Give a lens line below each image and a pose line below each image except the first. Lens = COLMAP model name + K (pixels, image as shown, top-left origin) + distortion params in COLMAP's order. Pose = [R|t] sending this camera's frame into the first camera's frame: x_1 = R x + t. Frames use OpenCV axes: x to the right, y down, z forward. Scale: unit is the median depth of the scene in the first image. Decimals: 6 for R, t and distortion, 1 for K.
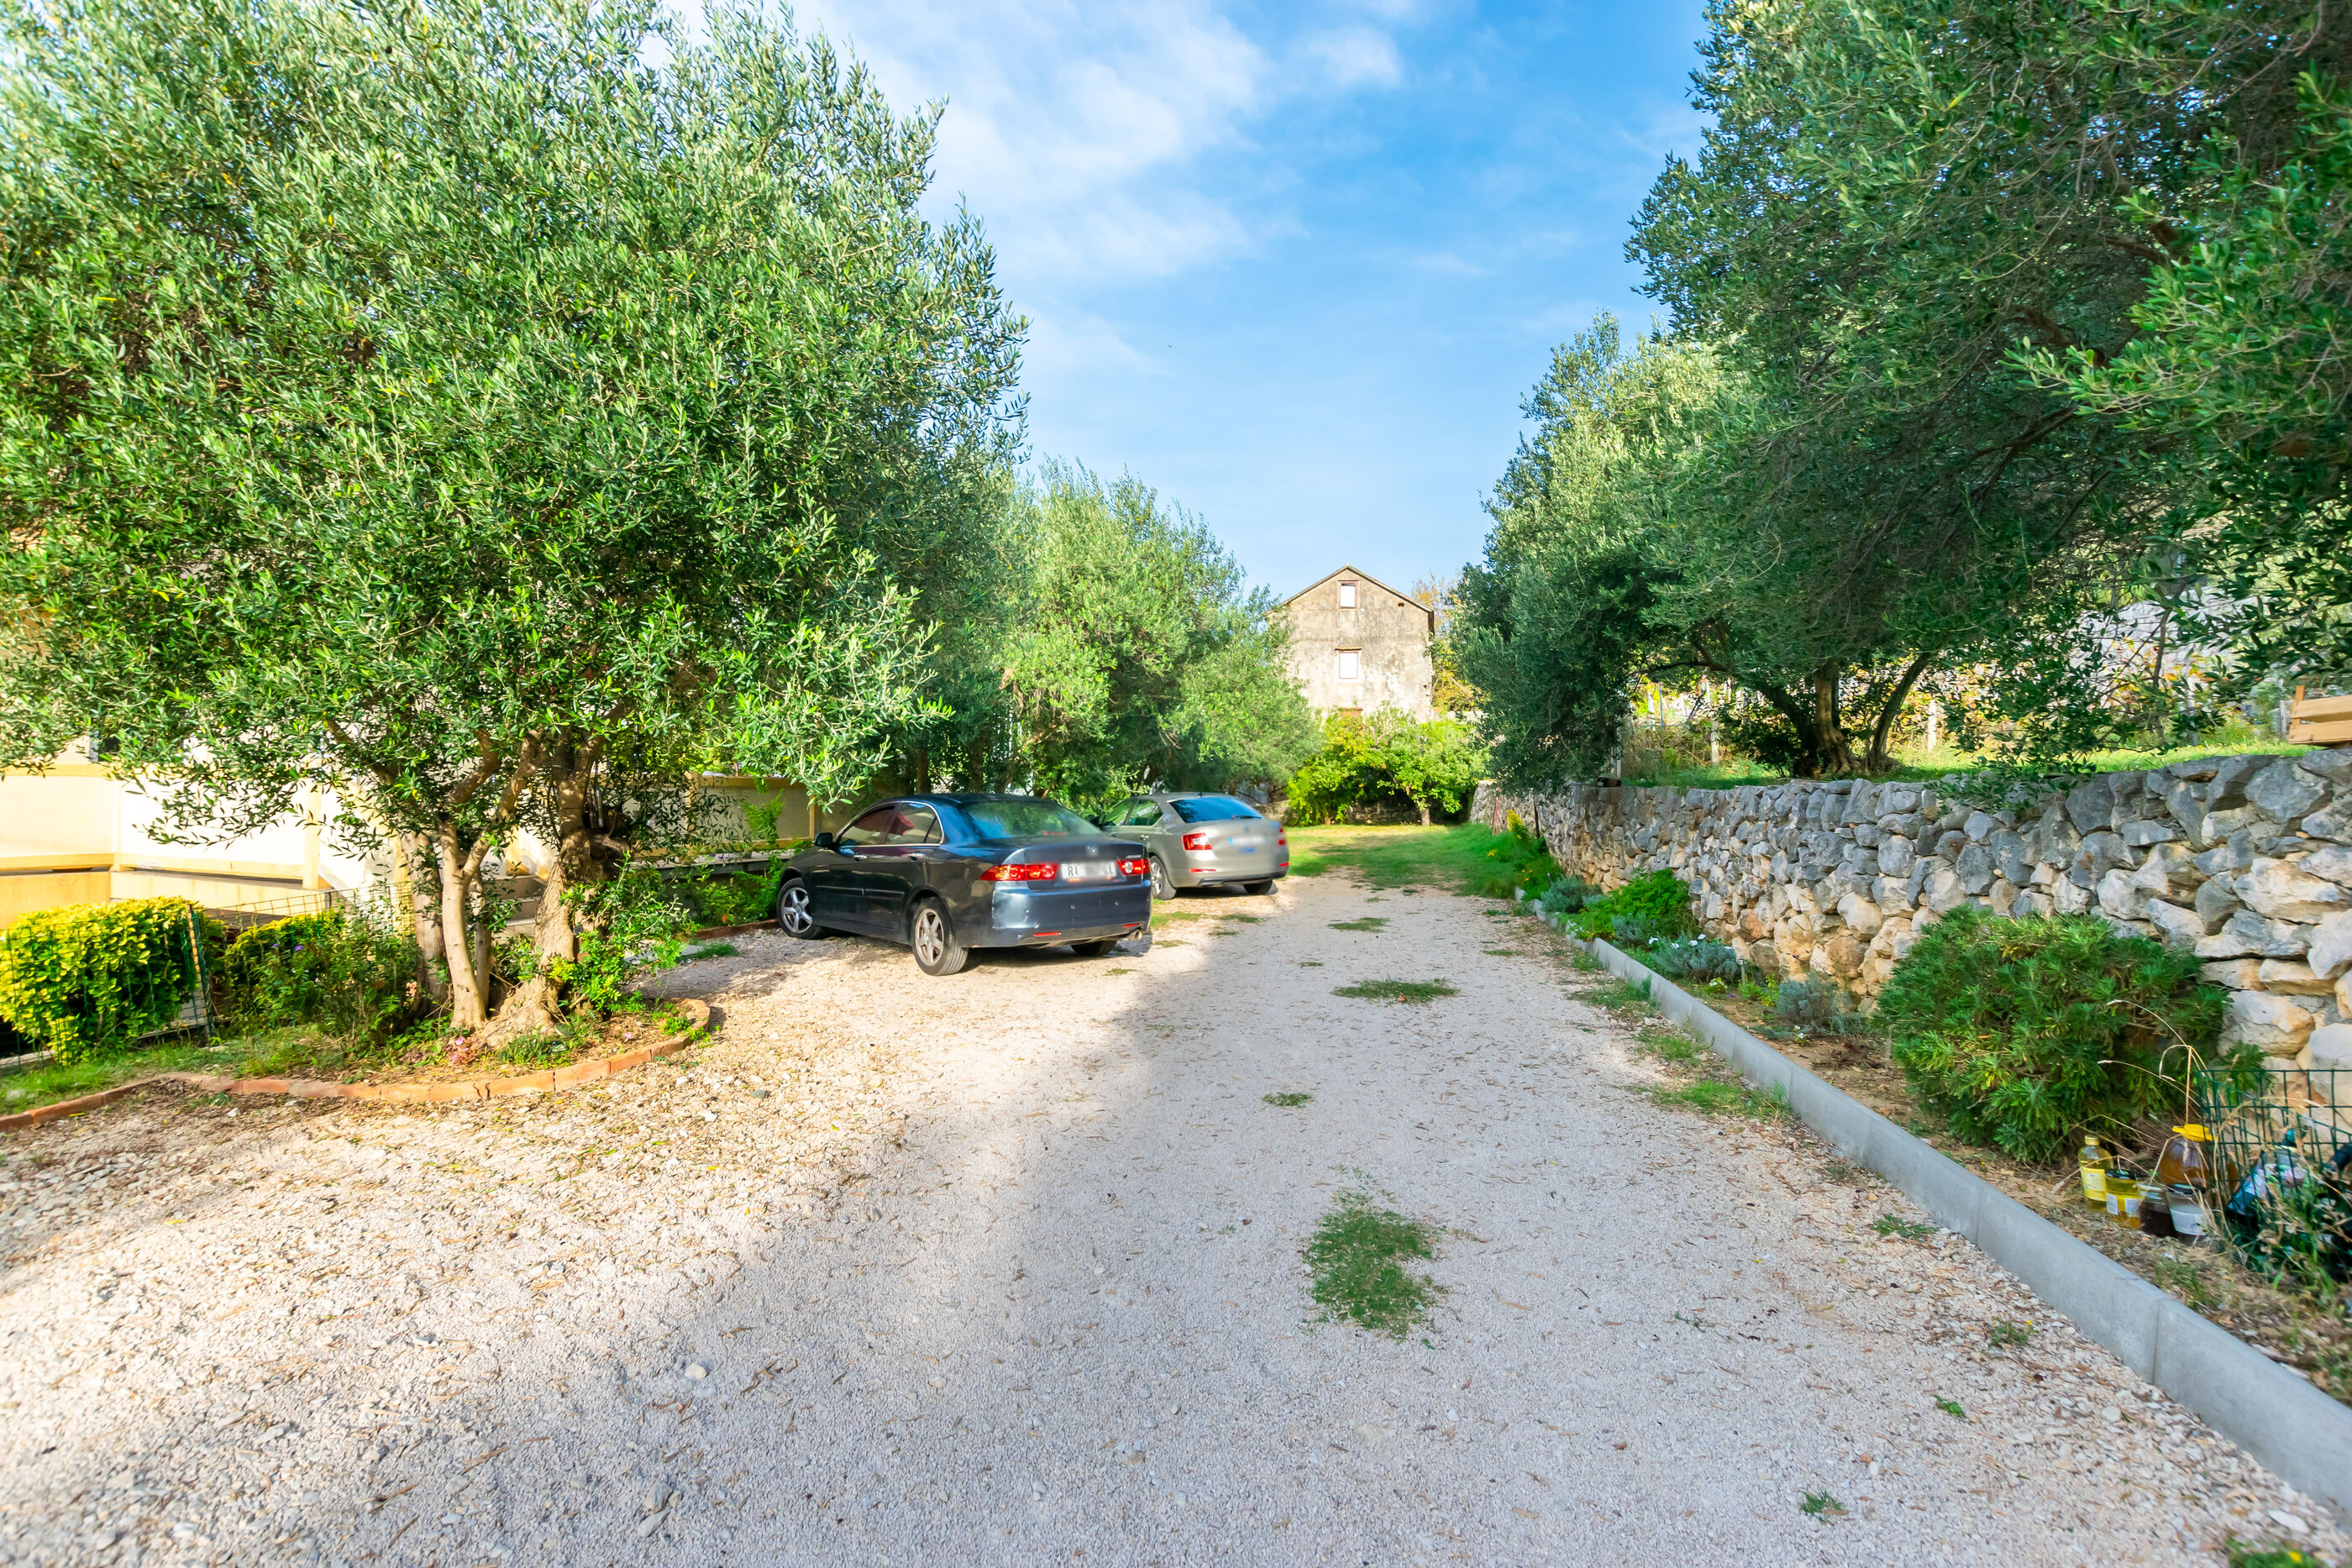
lens RADIAL K [[1019.0, 0, 1164.1], [0, 1019.0, 784.4], [0, 0, 1]] dist [0.000001, -0.000816]
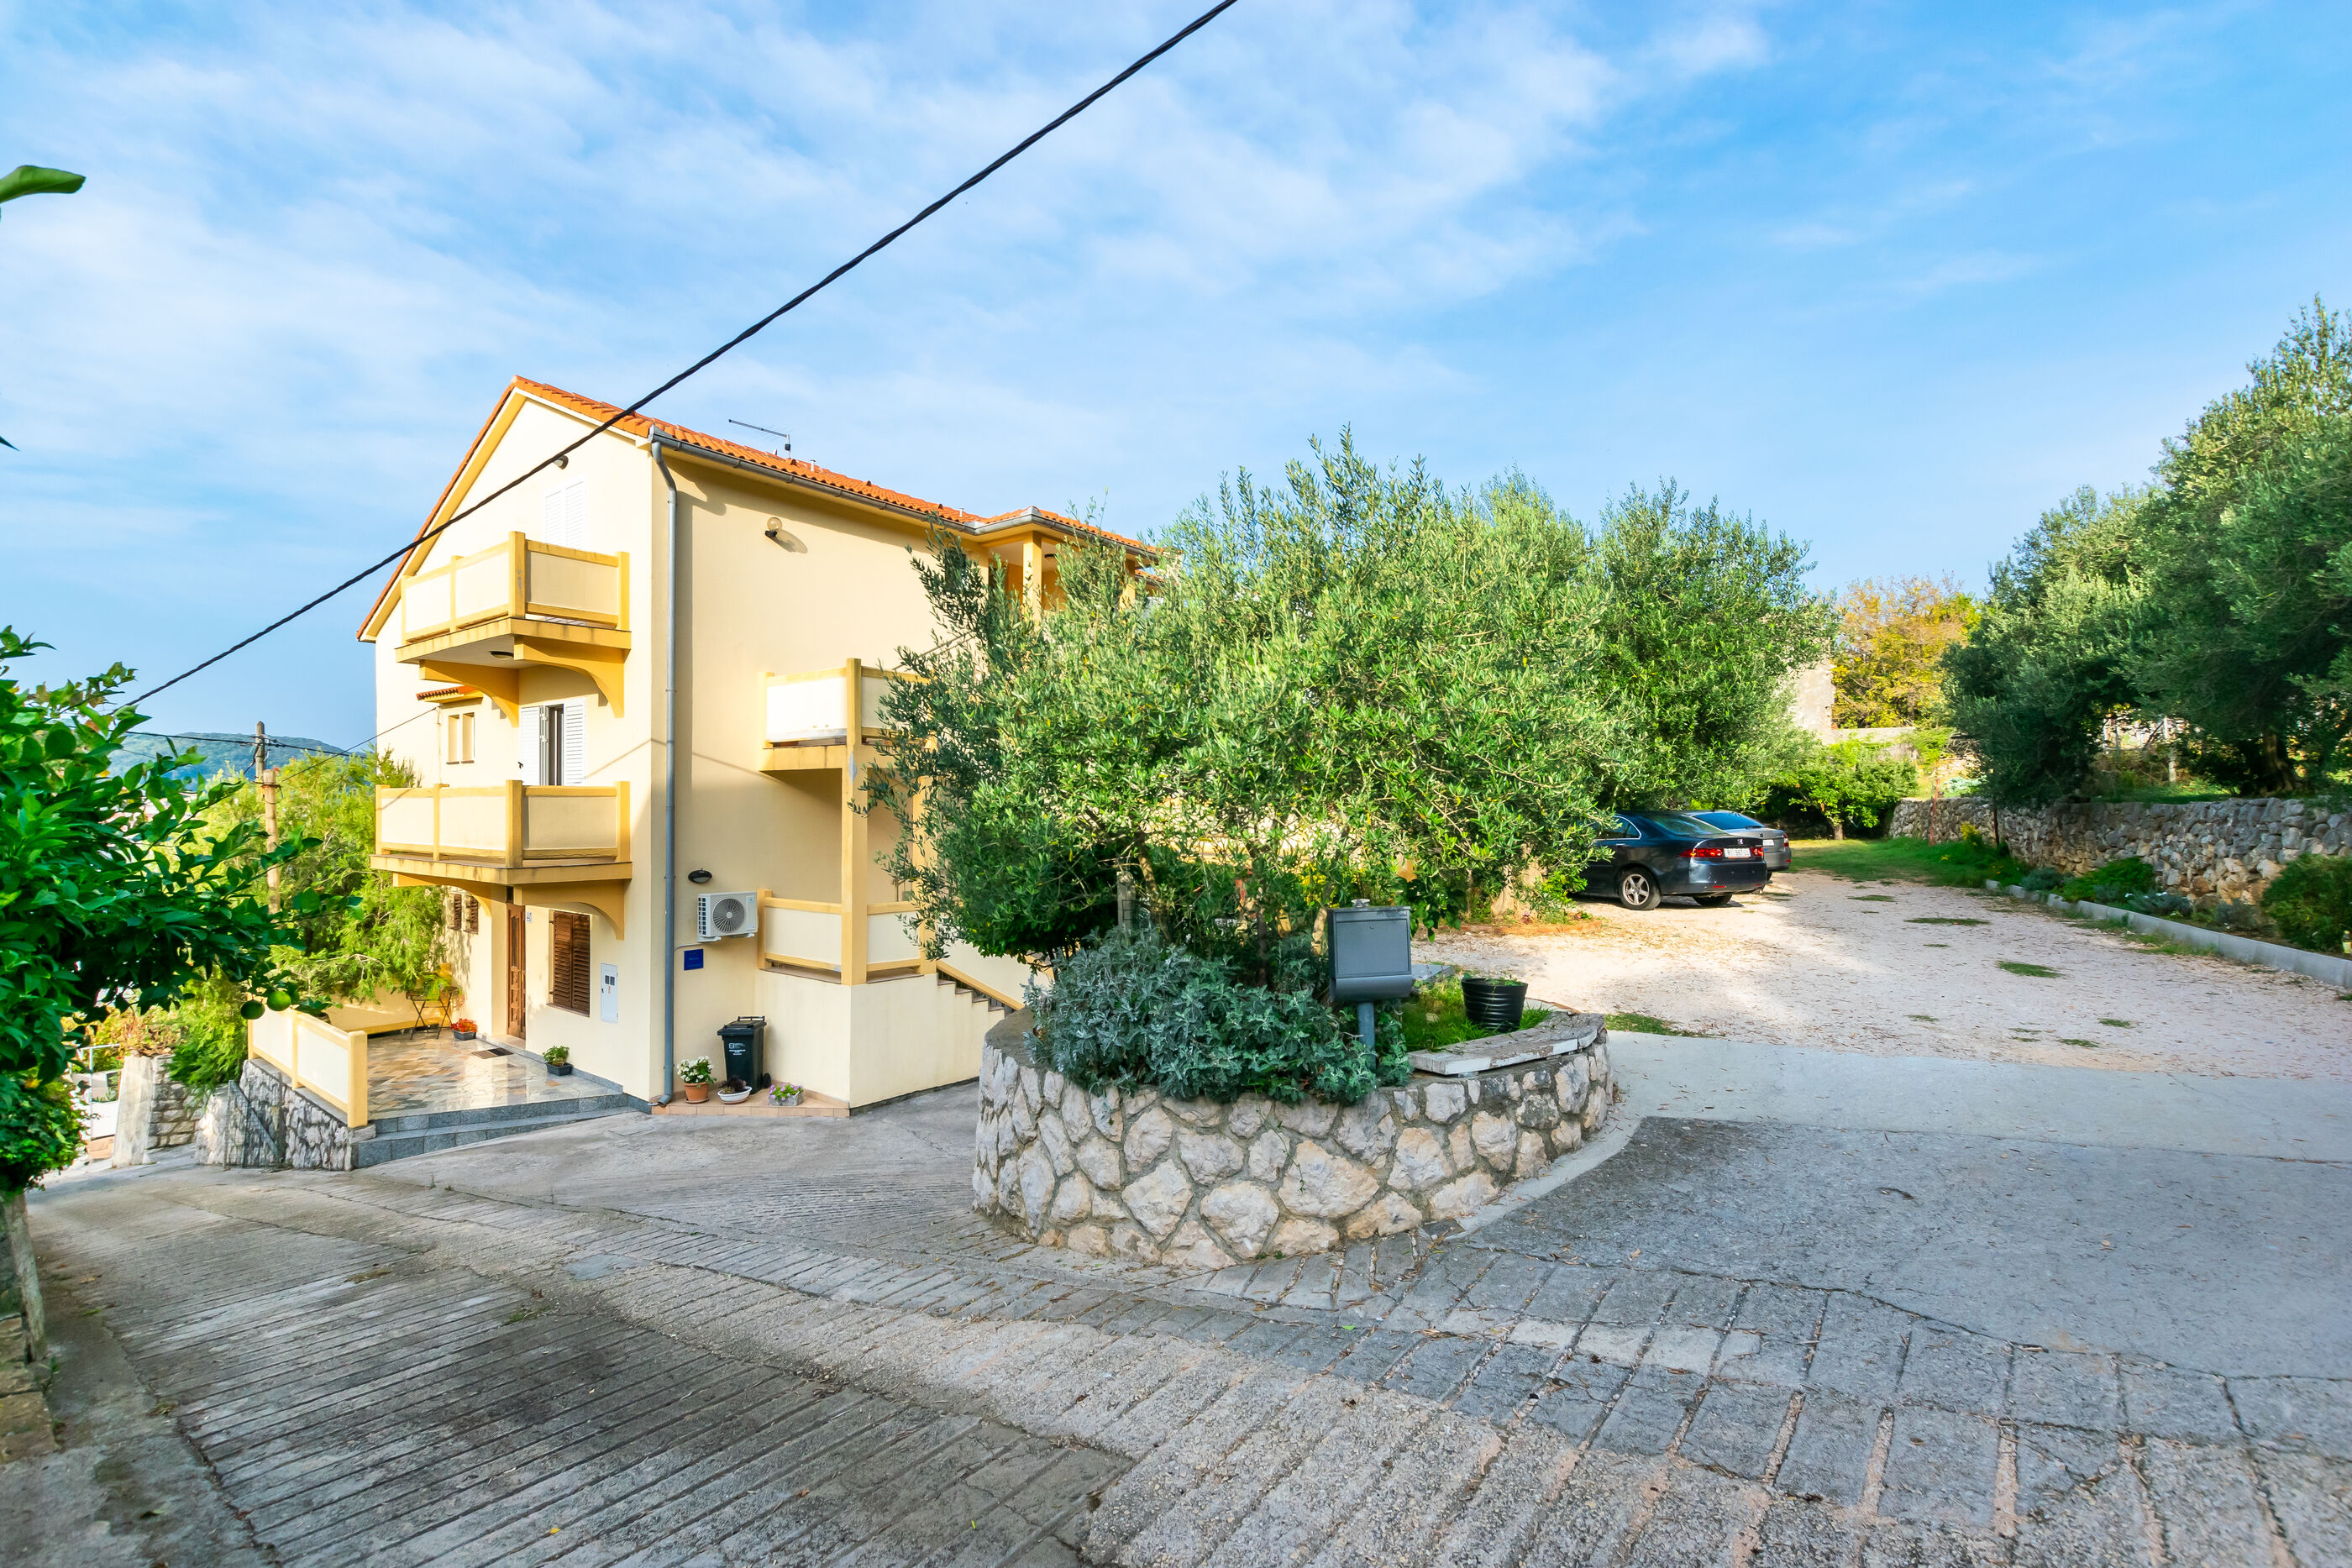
lens RADIAL K [[1039.4, 0, 1149.8], [0, 1039.4, 819.7], [0, 0, 1]] dist [0.000686, -0.000945]
pose [[0.961204, -0.003461, -0.275818, -0.430290], [0.007511, 0.999879, 0.013627, -0.003847], [0.275737, -0.015170, 0.961113, -0.783609]]
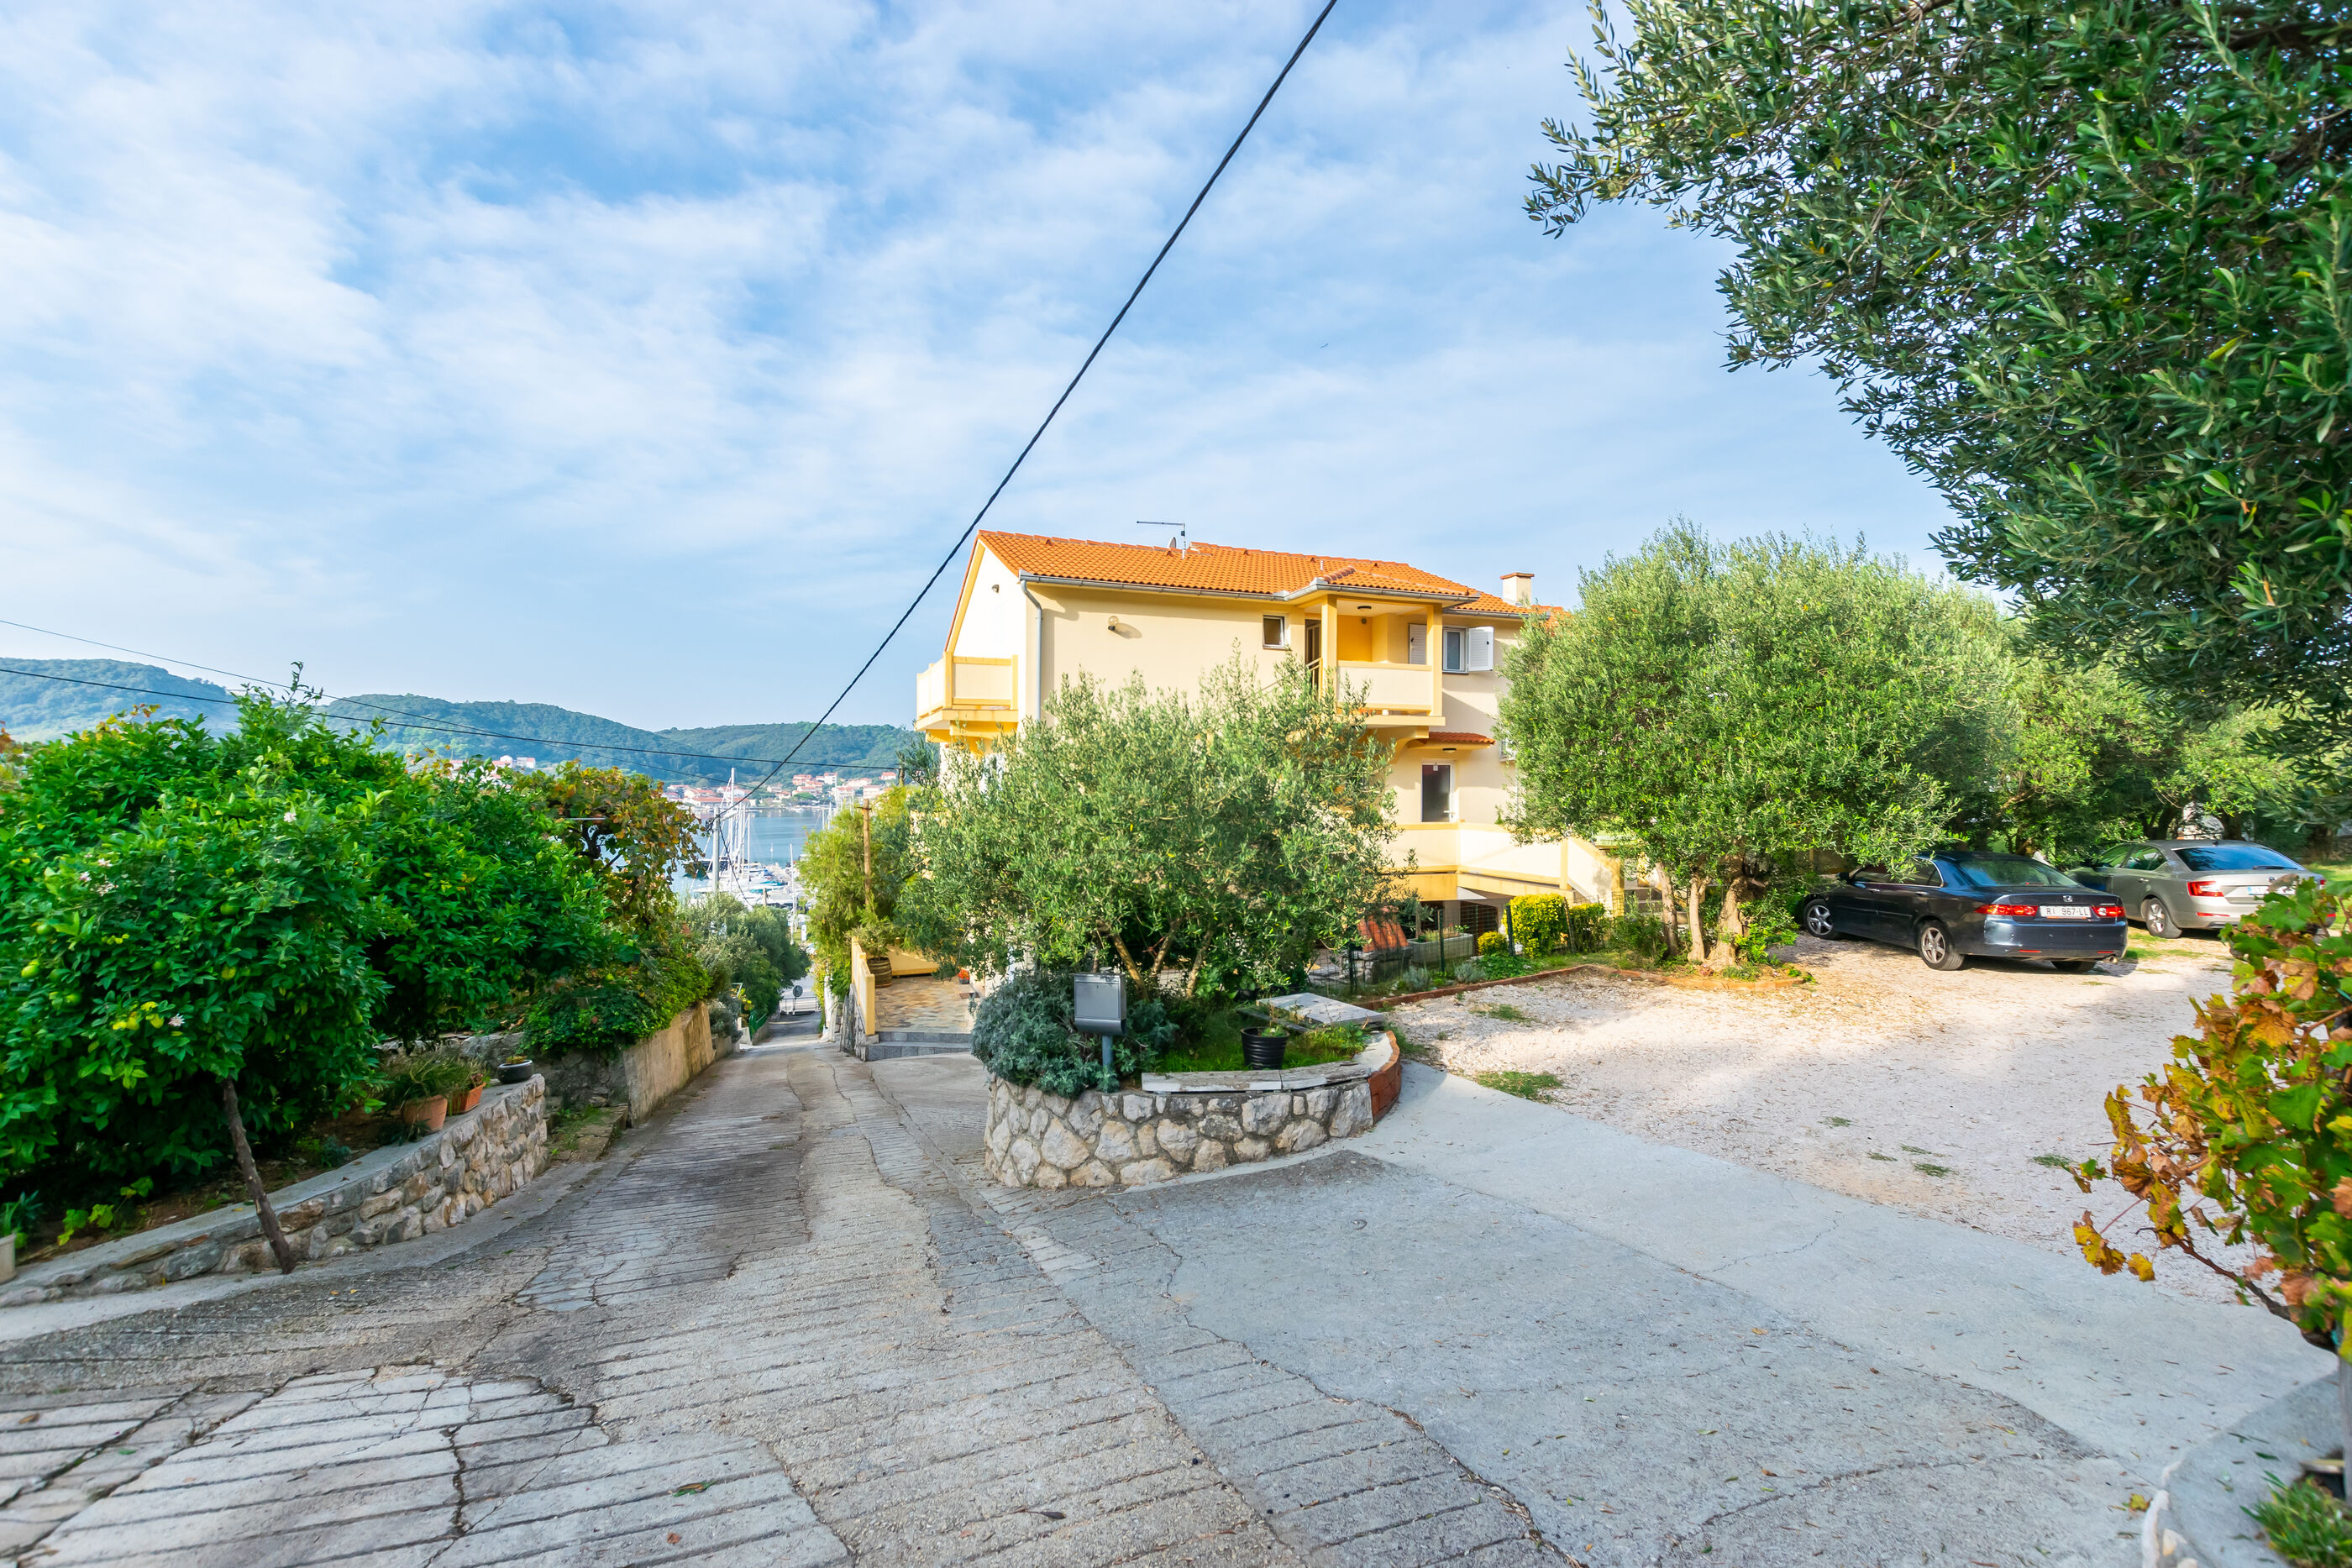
lens RADIAL K [[1019.0, 0, 1164.1], [0, 1019.0, 784.4], [0, 0, 1]] dist [0.000001, -0.000816]
pose [[0.680251, -0.008433, -0.732931, 0.095065], [0.011524, 0.999933, -0.000809, -0.089578], [0.732889, -0.007896, 0.680302, -0.755025]]
